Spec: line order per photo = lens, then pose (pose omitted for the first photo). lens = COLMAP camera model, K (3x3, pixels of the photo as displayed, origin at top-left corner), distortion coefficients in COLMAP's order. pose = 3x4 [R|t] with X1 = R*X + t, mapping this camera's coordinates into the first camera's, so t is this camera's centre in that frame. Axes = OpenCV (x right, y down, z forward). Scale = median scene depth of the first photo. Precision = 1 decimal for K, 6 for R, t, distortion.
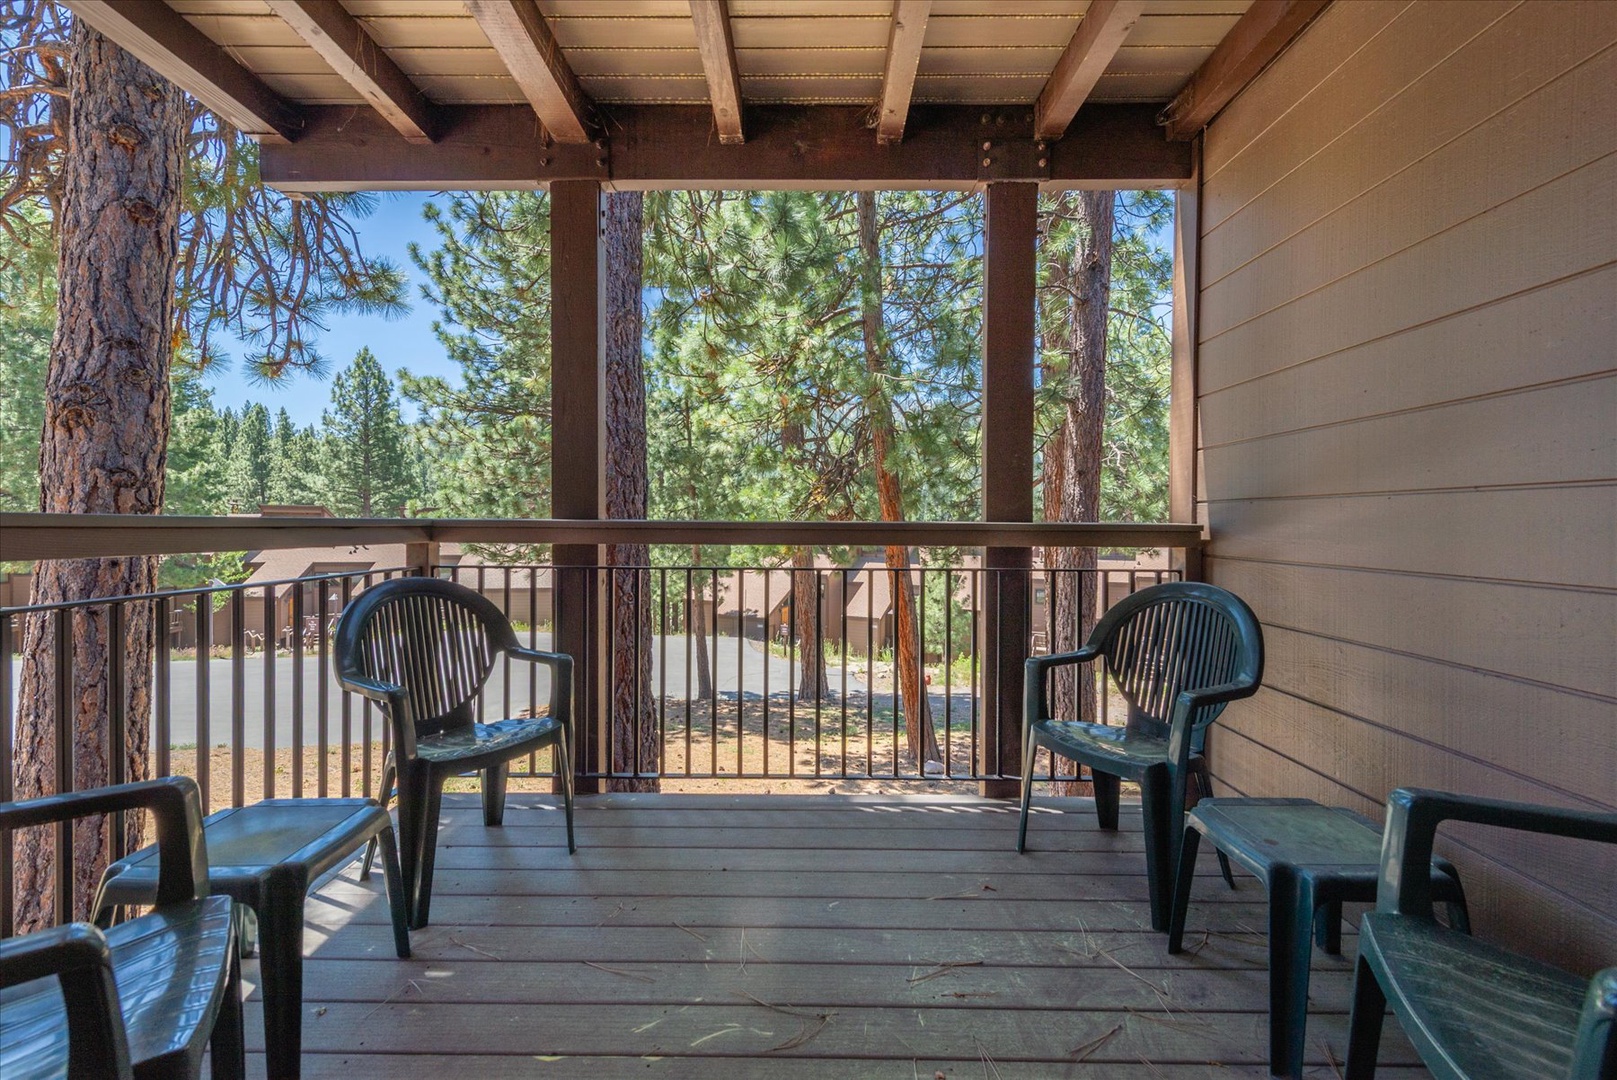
lens RADIAL K [[655.1, 0, 806.5], [0, 655.1, 519.3], [0, 0, 1]] dist [0.003507, -0.000139]
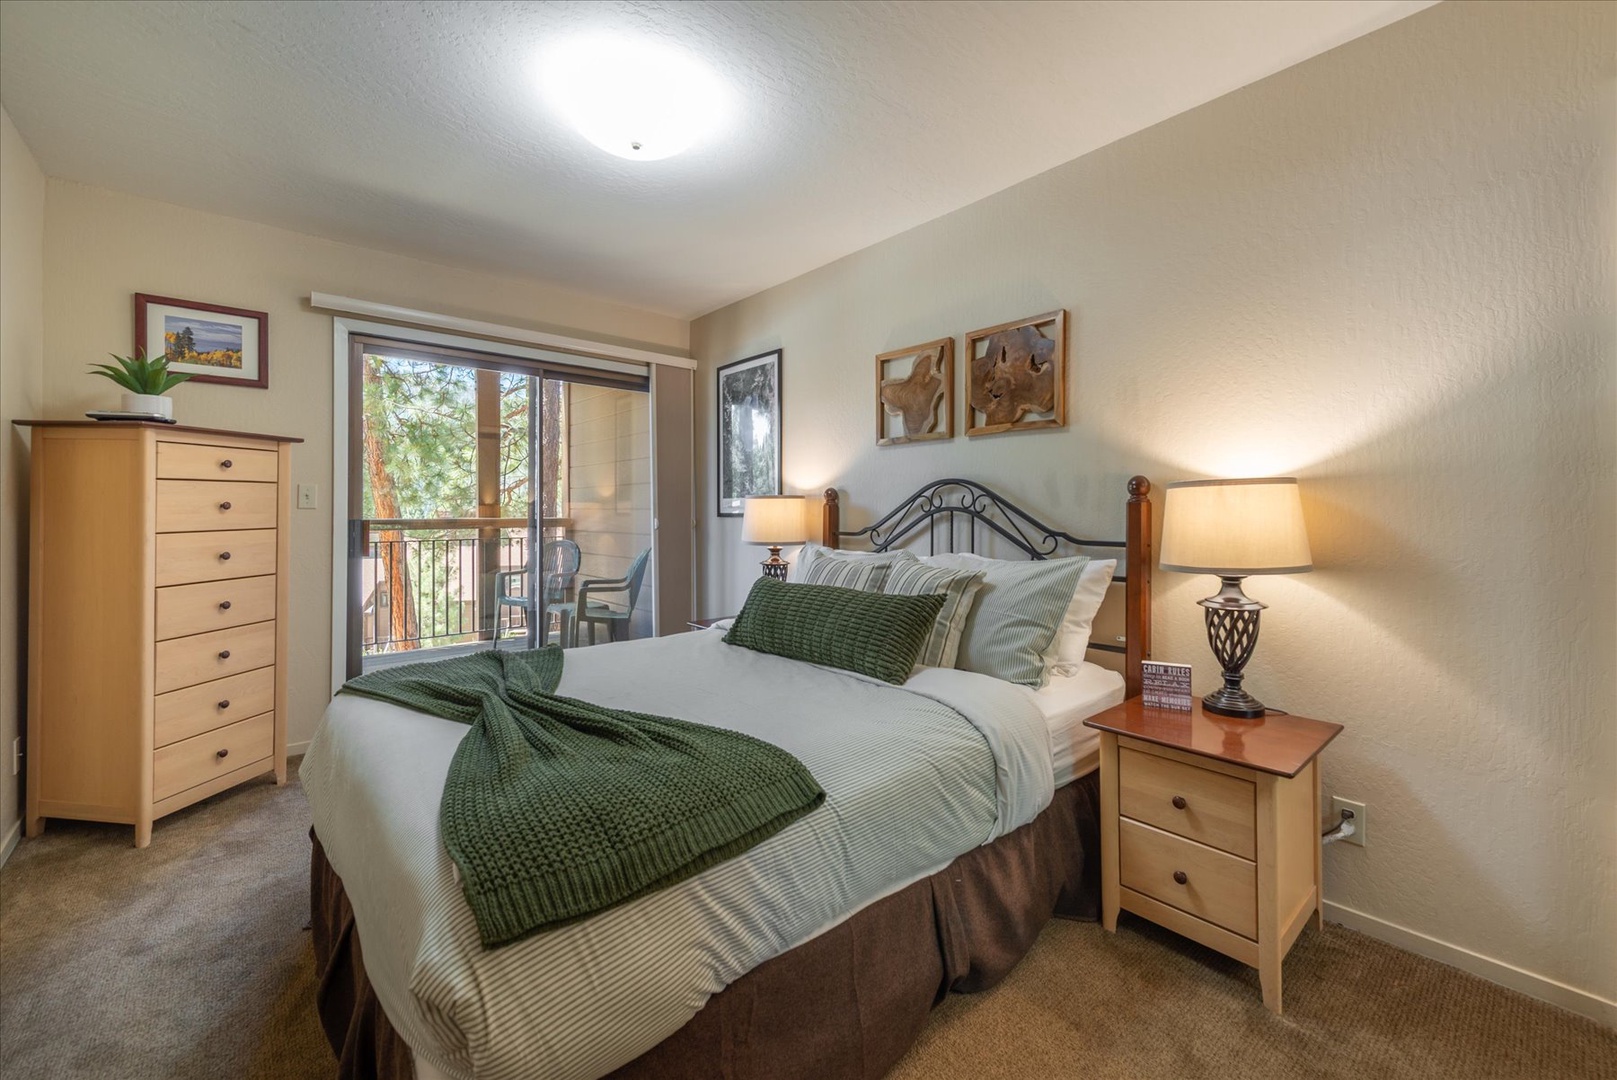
lens RADIAL K [[655.1, 0, 806.5], [0, 655.1, 519.3], [0, 0, 1]] dist [0.003507, -0.000139]
pose [[0.745428, -0.011661, 0.666484, -0.063664], [0.002067, 0.999883, 0.015182, -0.003832], [-0.666583, -0.009940, 0.745365, -0.235205]]
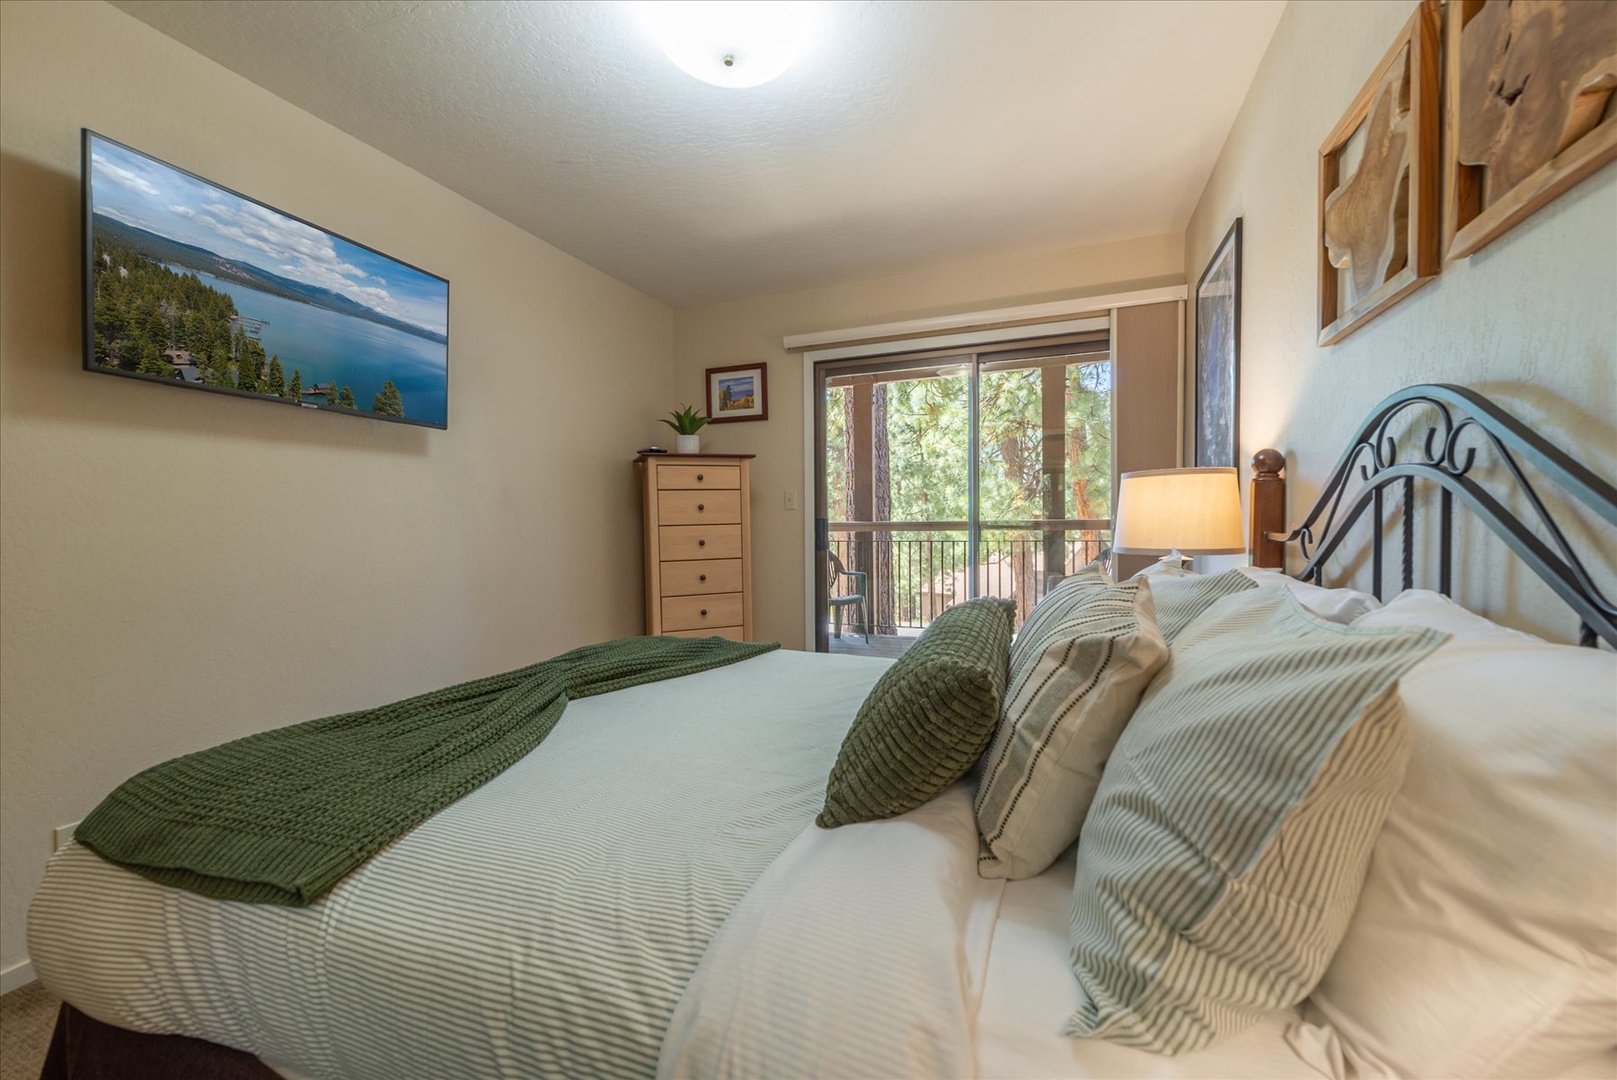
lens RADIAL K [[632.5, 0, 808.5], [0, 632.5, 540.0], [0, 0, 1]] dist [0.021634, -0.000261]
pose [[0.934561, -0.001517, -0.355801, 0.050268], [0.012379, 0.999524, 0.028254, 0.000519], [0.355589, -0.030810, 0.934135, -0.211738]]
